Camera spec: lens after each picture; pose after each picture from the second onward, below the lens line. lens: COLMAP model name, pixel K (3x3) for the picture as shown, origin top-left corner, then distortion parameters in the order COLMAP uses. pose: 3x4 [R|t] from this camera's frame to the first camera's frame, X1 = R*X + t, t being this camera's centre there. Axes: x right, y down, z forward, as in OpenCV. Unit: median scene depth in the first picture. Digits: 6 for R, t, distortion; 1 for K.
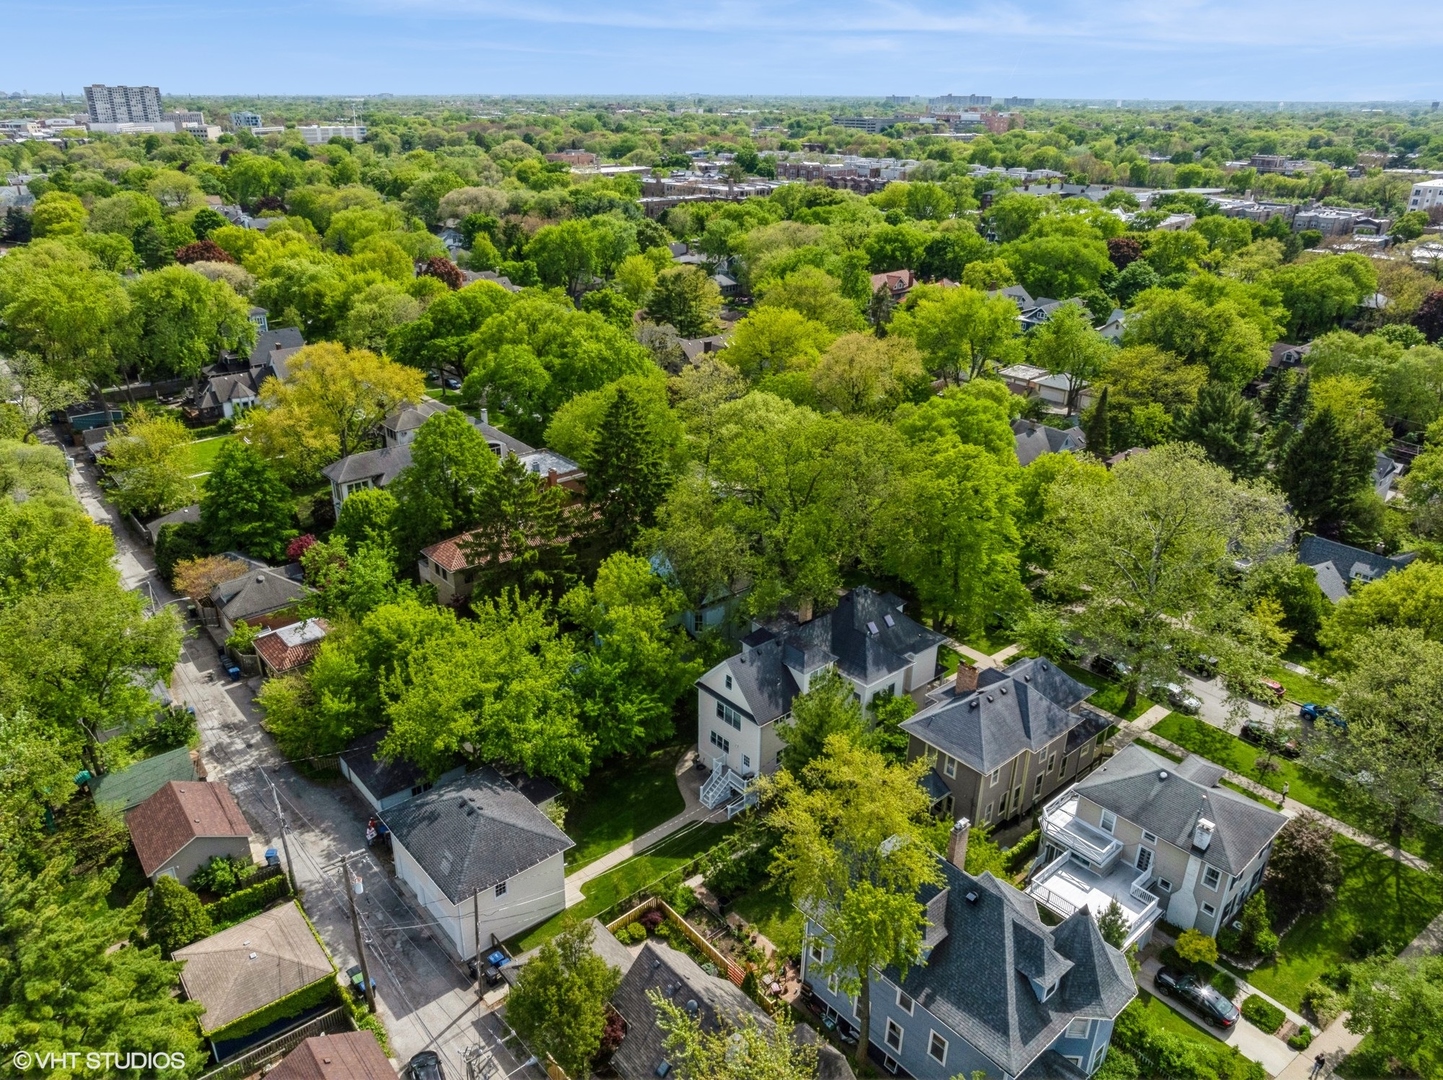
lens RADIAL K [[1019.6, 0, 719.7], [0, 1019.6, 542.0], [0, 0, 1]] dist [-0.026721, -0.000505]
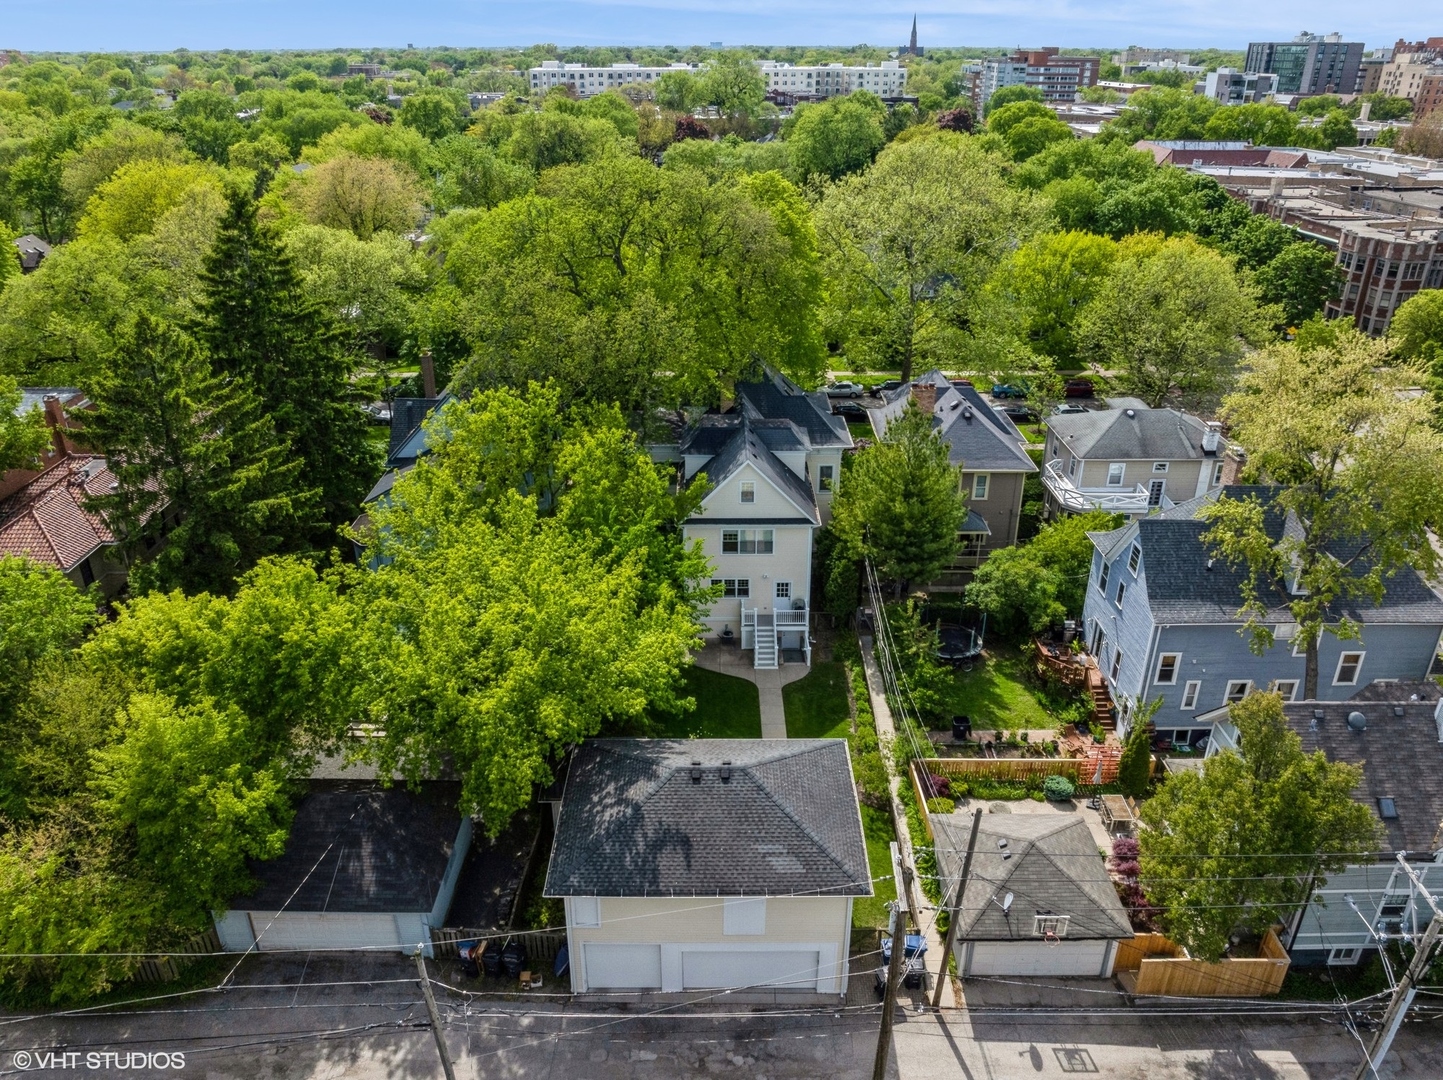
lens RADIAL K [[1019.6, 0, 721.3], [0, 1019.6, 536.3], [0, 0, 1]] dist [-0.026721, -0.000505]
pose [[0.639346, -0.334448, 0.692374, -0.504887], [0.312720, 0.935716, 0.163224, 0.043396], [-0.702455, 0.112163, 0.702834, 0.508015]]
